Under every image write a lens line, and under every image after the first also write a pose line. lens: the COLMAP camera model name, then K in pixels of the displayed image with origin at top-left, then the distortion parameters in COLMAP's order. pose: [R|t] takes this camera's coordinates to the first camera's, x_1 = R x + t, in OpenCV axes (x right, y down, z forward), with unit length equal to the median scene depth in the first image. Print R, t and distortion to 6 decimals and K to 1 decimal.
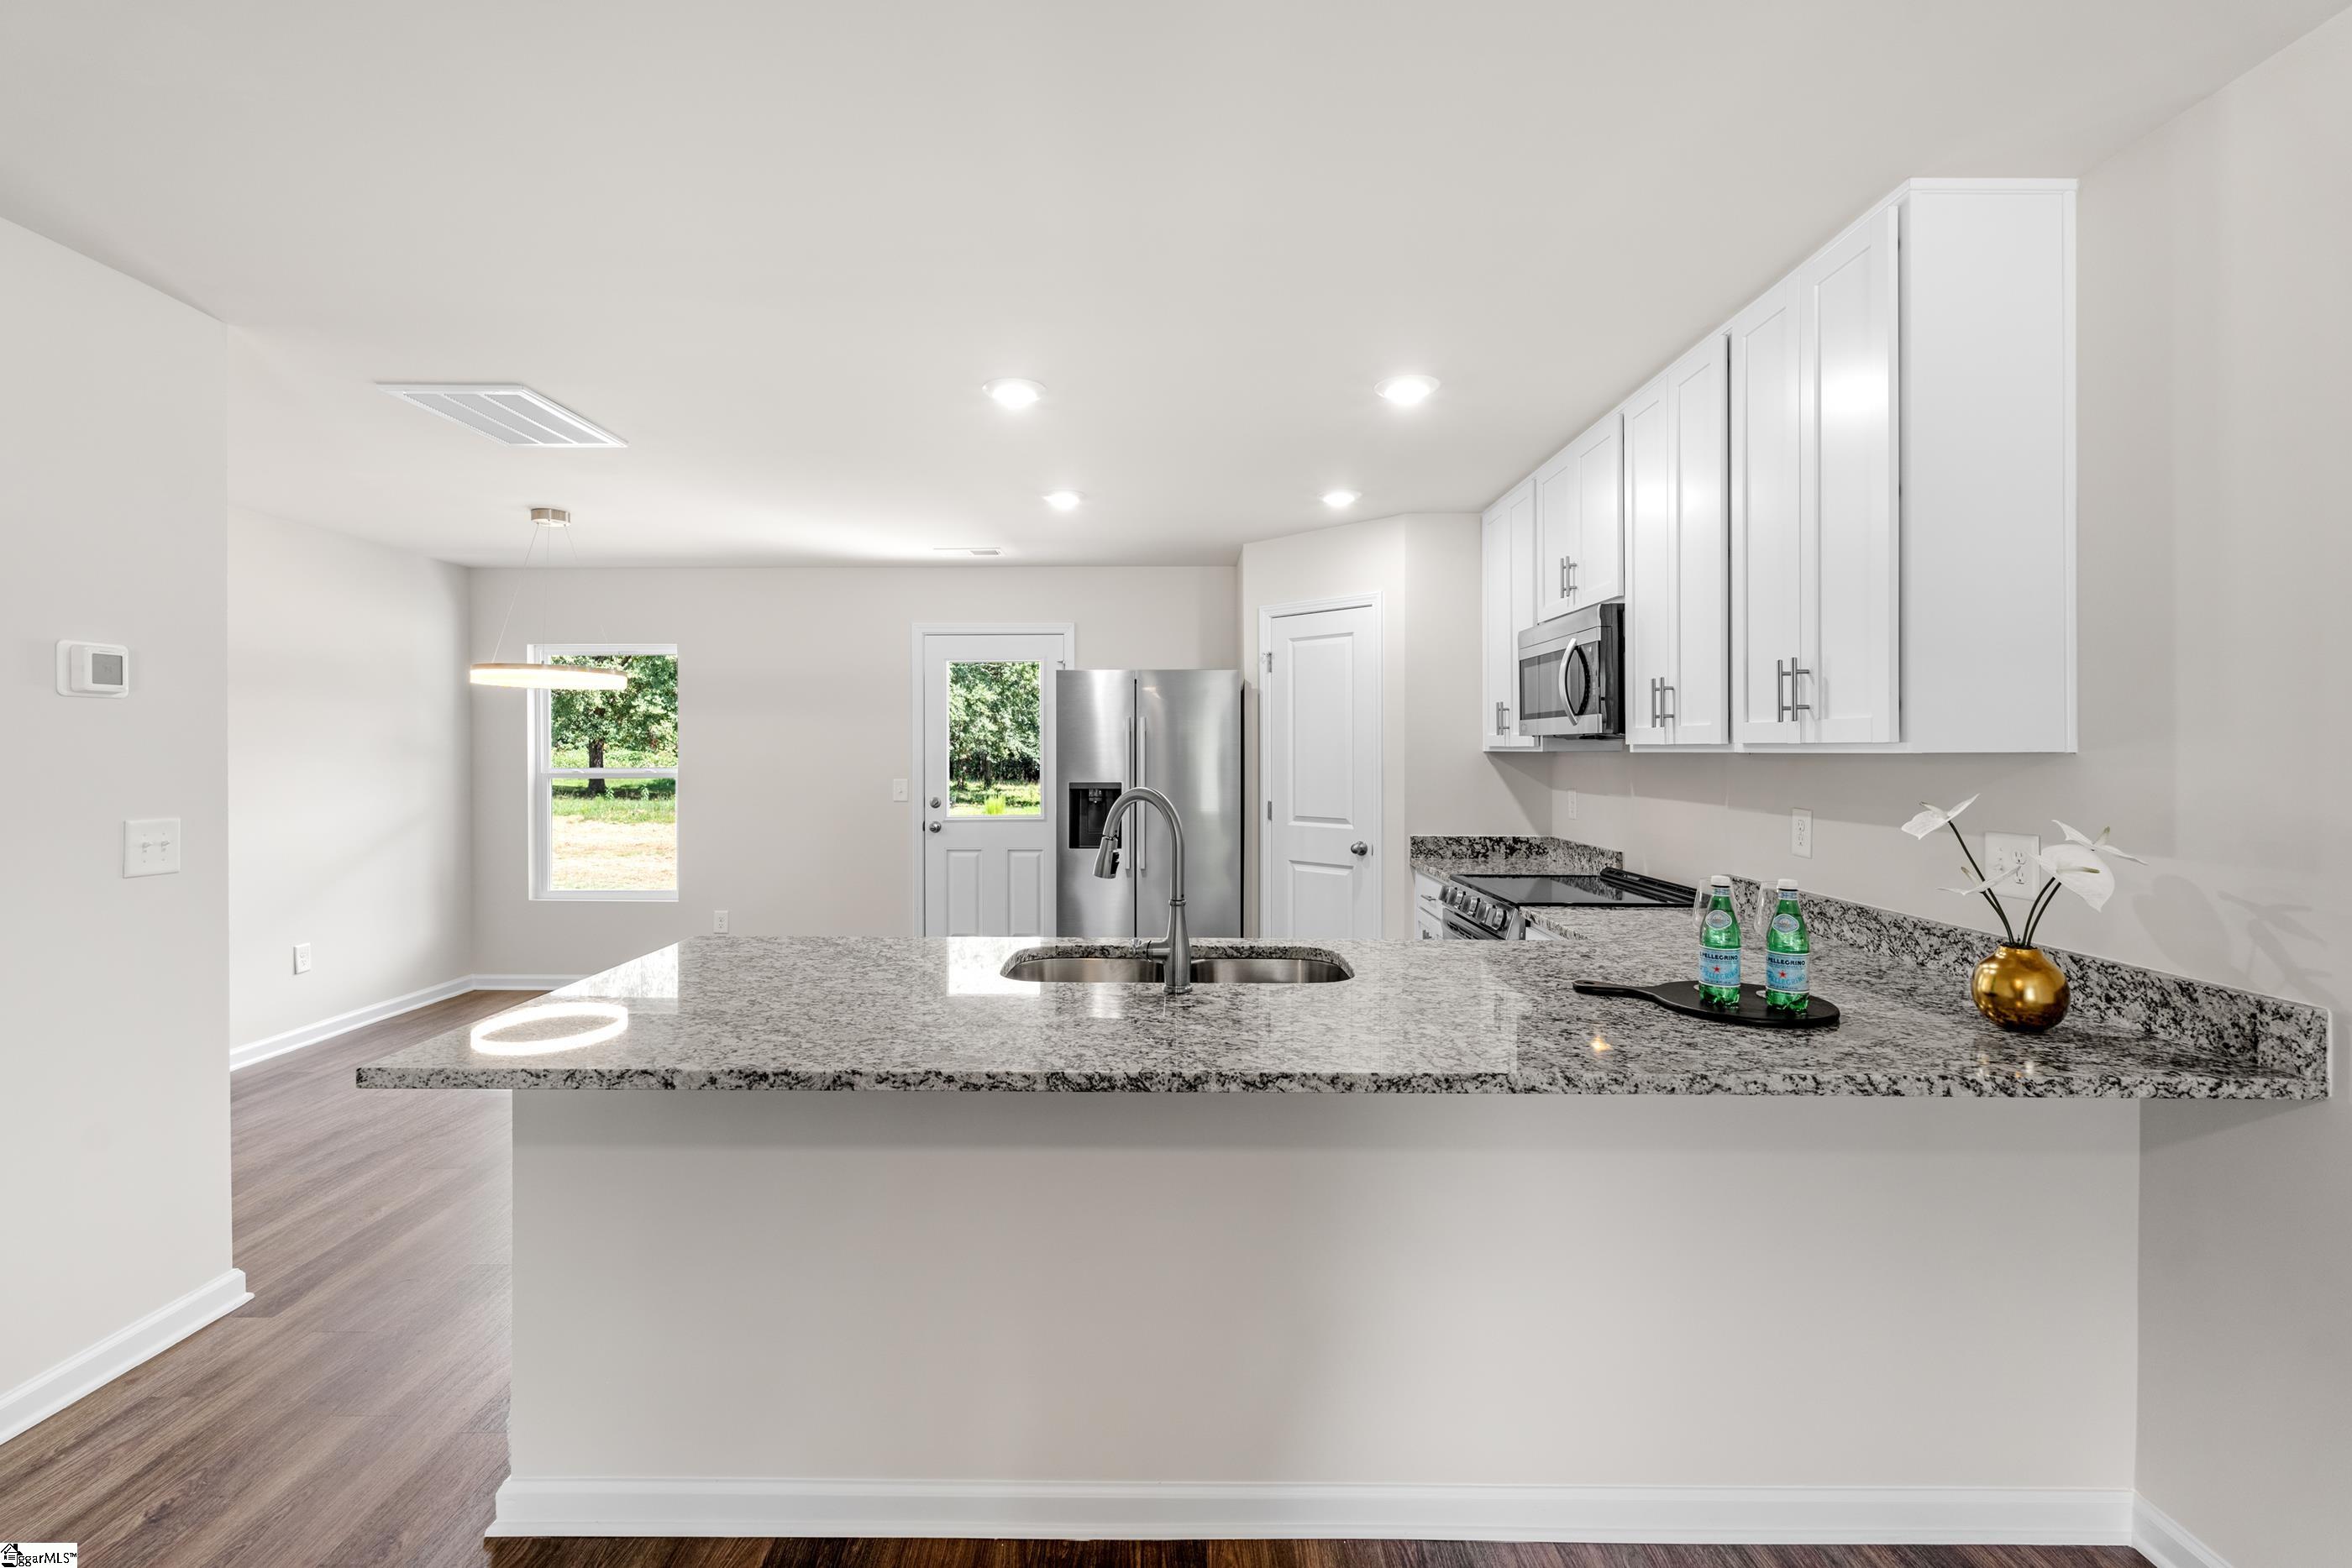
lens RADIAL K [[1036.3, 0, 1164.0], [0, 1036.3, 754.5], [0, 0, 1]] dist [-0.005619, 0.000604]
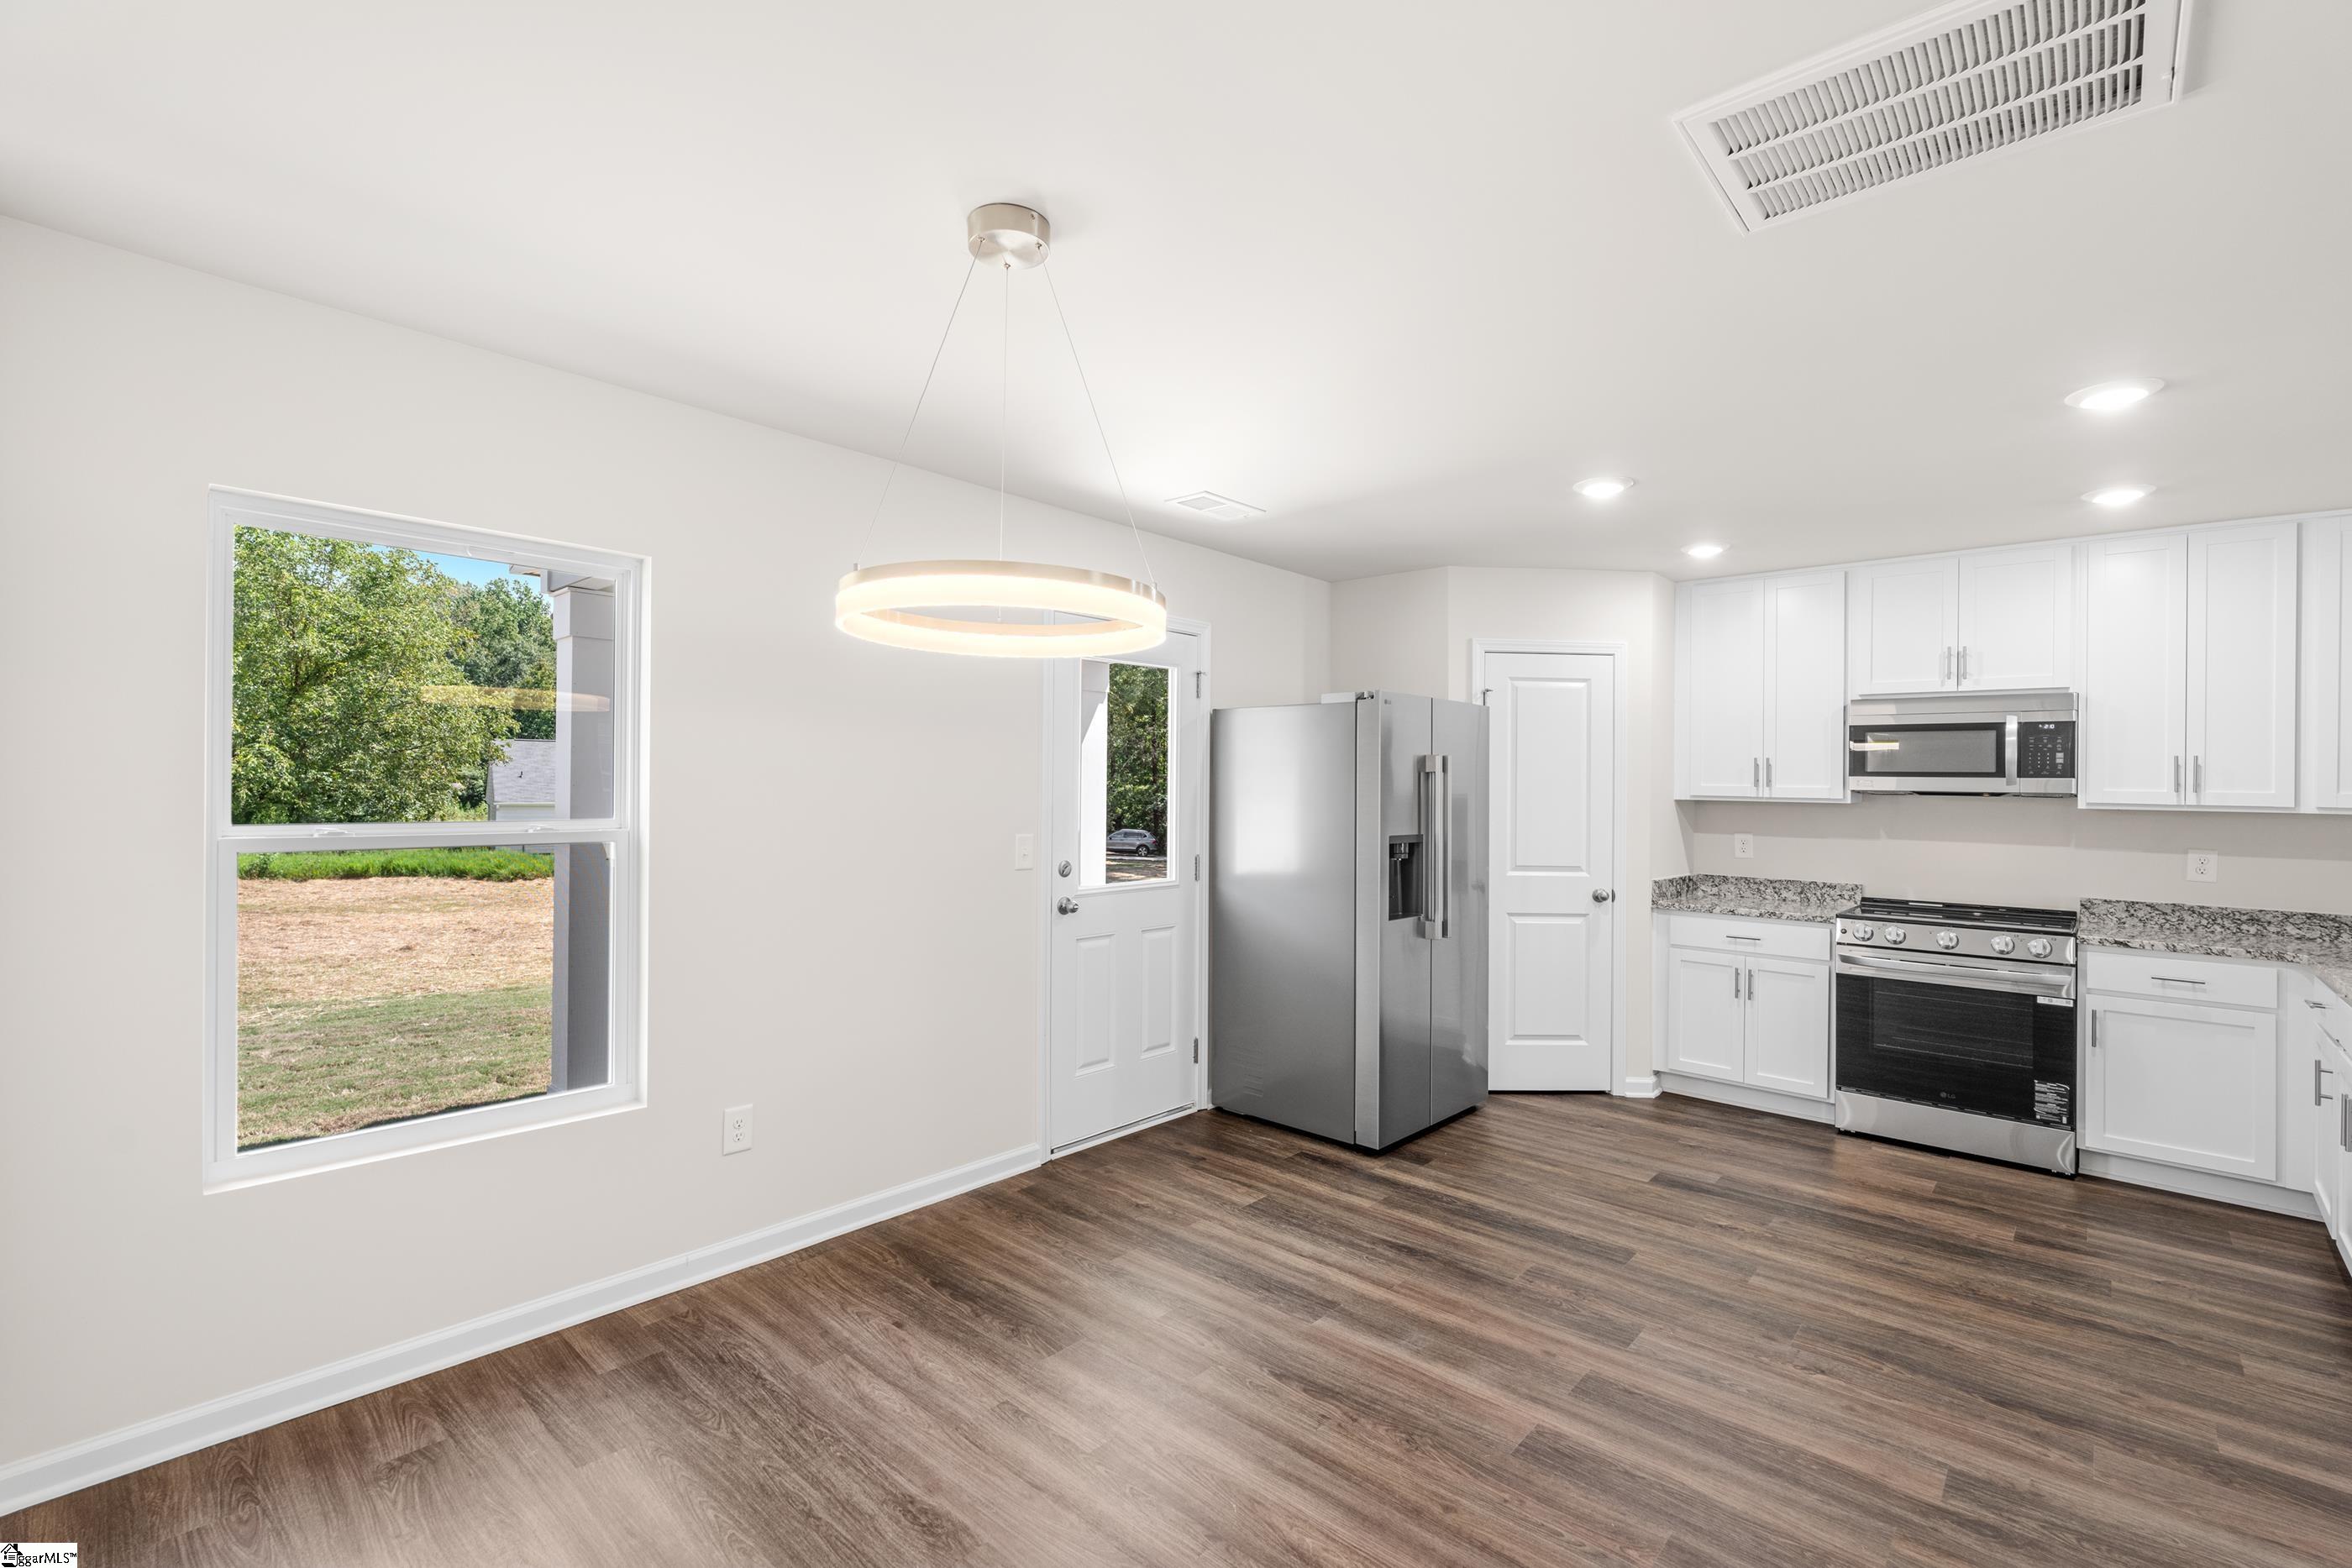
lens RADIAL K [[1036.3, 0, 1158.0], [0, 1036.3, 768.1], [0, 0, 1]] dist [-0.005619, 0.000604]
pose [[0.668321, 0.022365, 0.743537, -0.922885], [-0.015829, 0.999749, -0.015843, -0.010316], [-0.743705, -0.001181, 0.668507, 0.707300]]
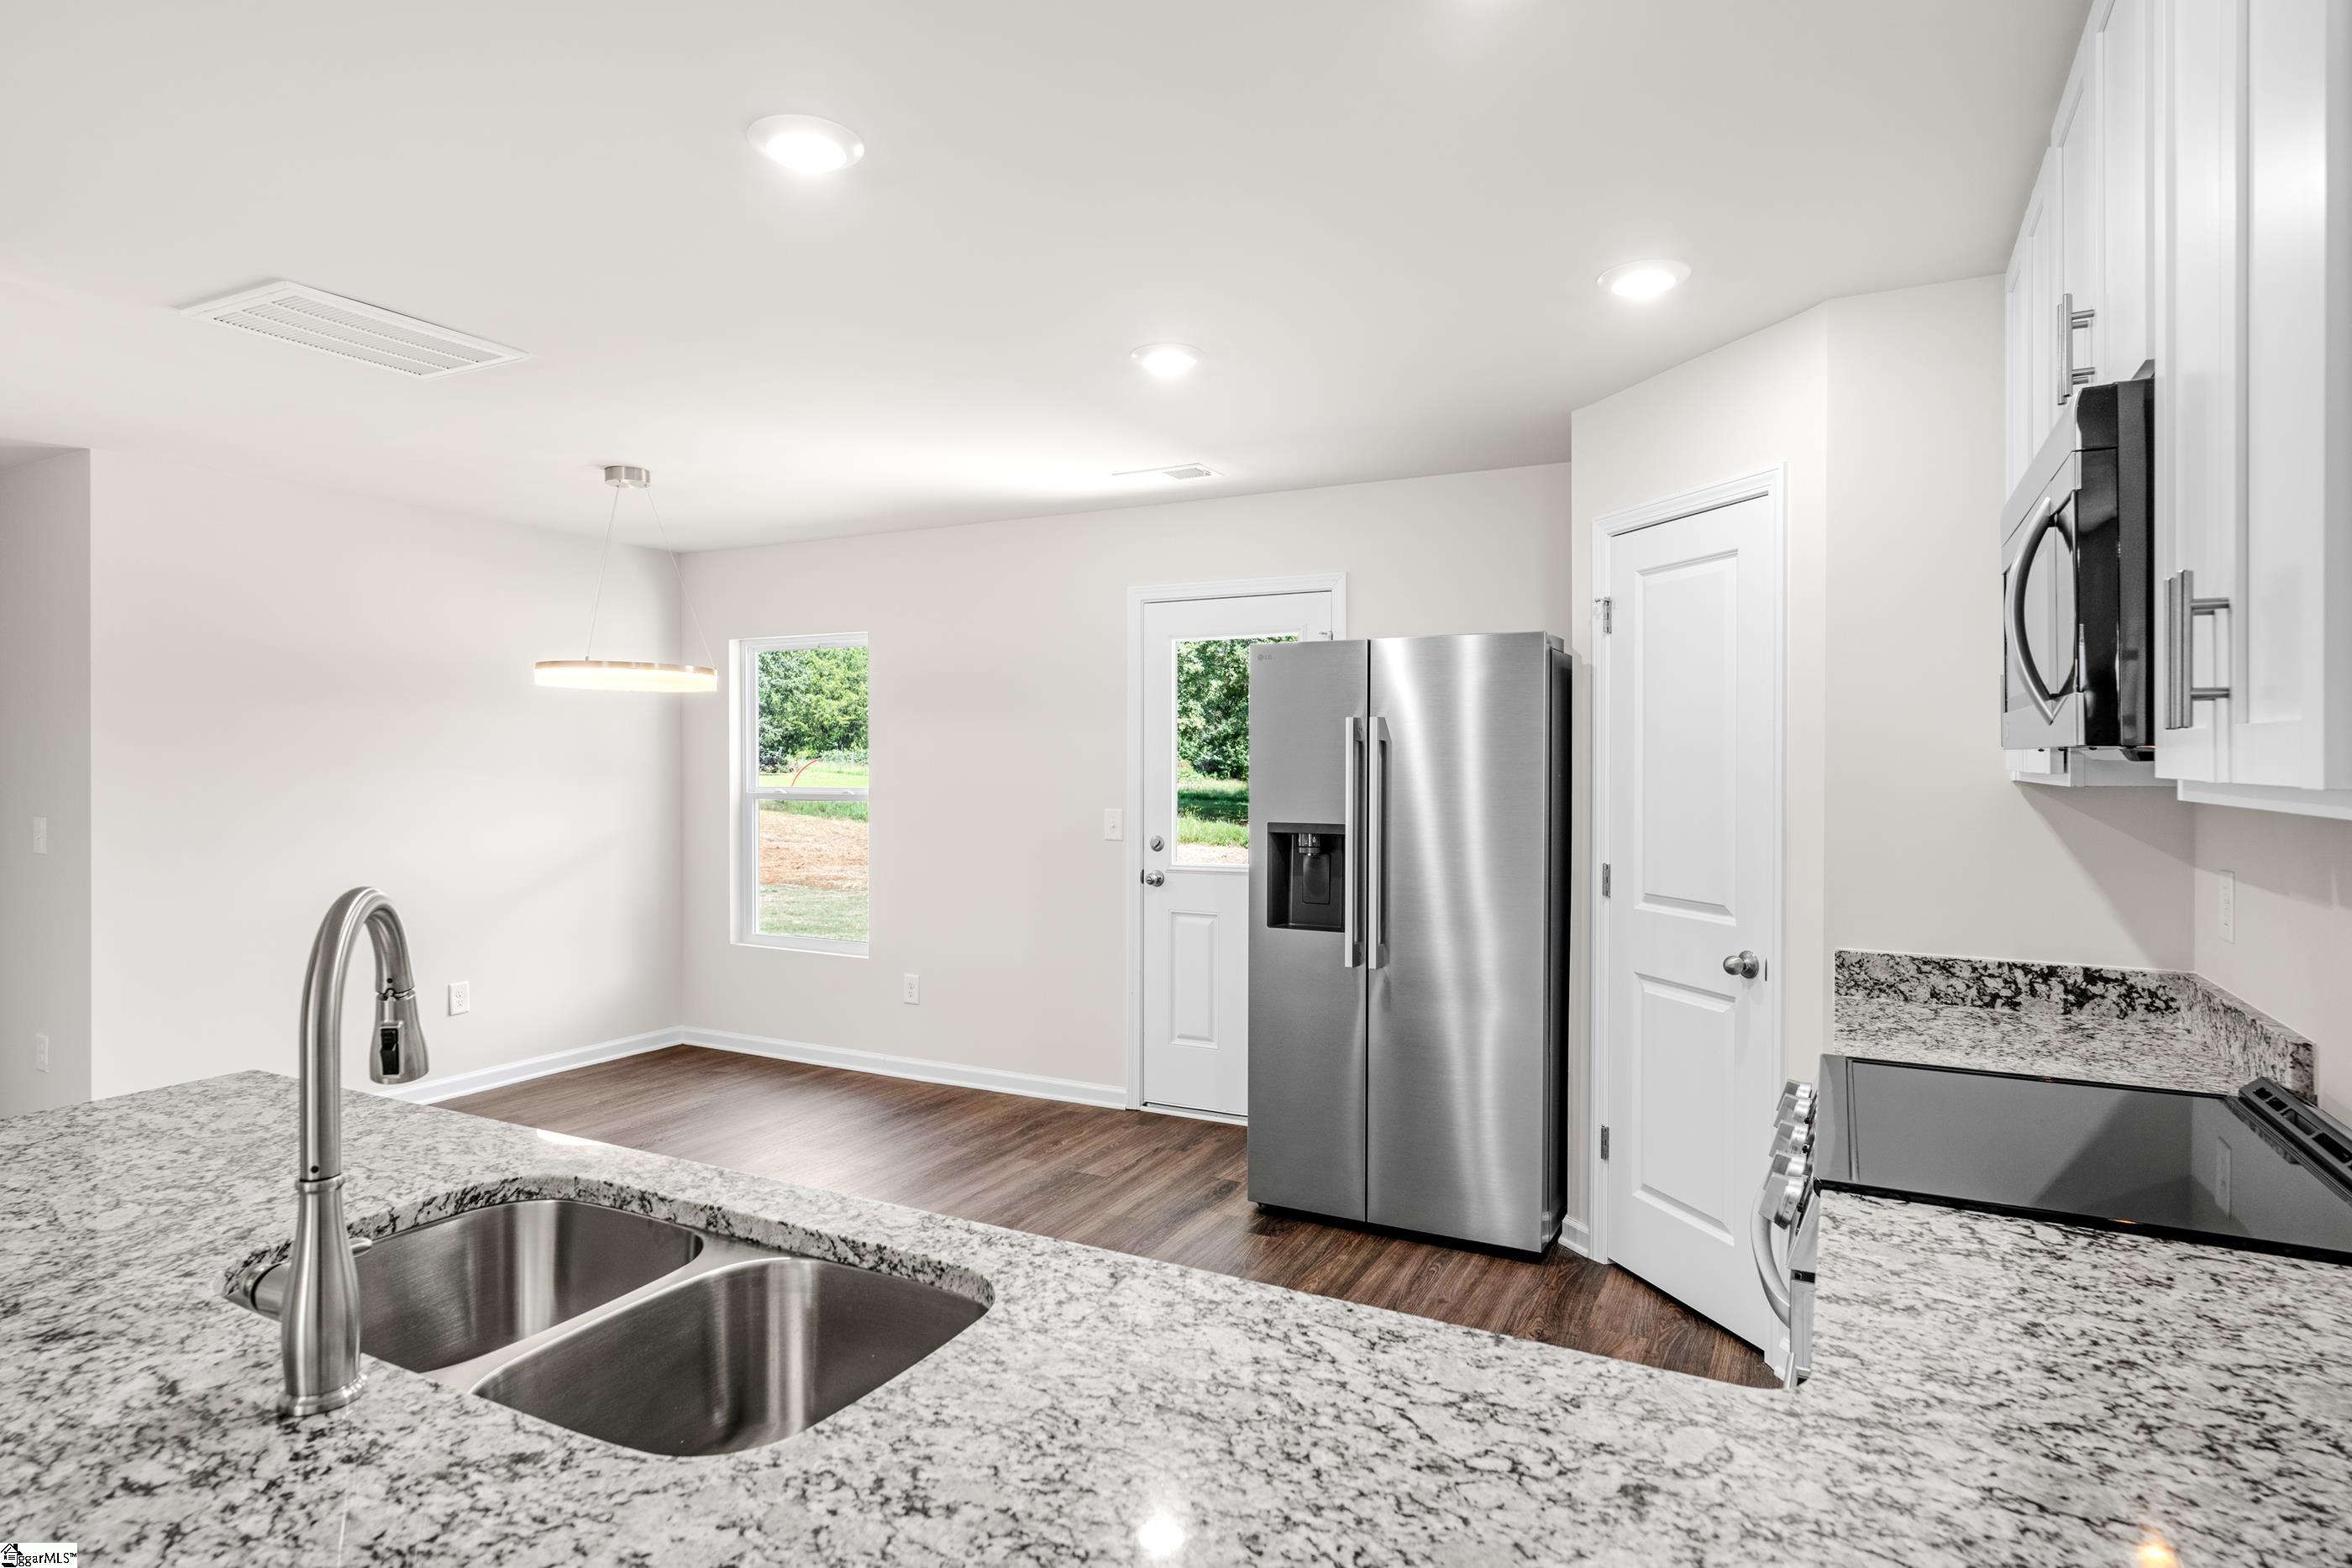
lens RADIAL K [[1274.5, 0, 1167.9], [0, 1274.5, 770.8], [0, 0, 1]] dist [-0.008362, 0.008623]
pose [[0.890866, 0.005967, -0.454227, 0.240974], [-0.003204, 0.999971, 0.006853, -0.010669], [0.454255, -0.004649, 0.890860, 0.327791]]
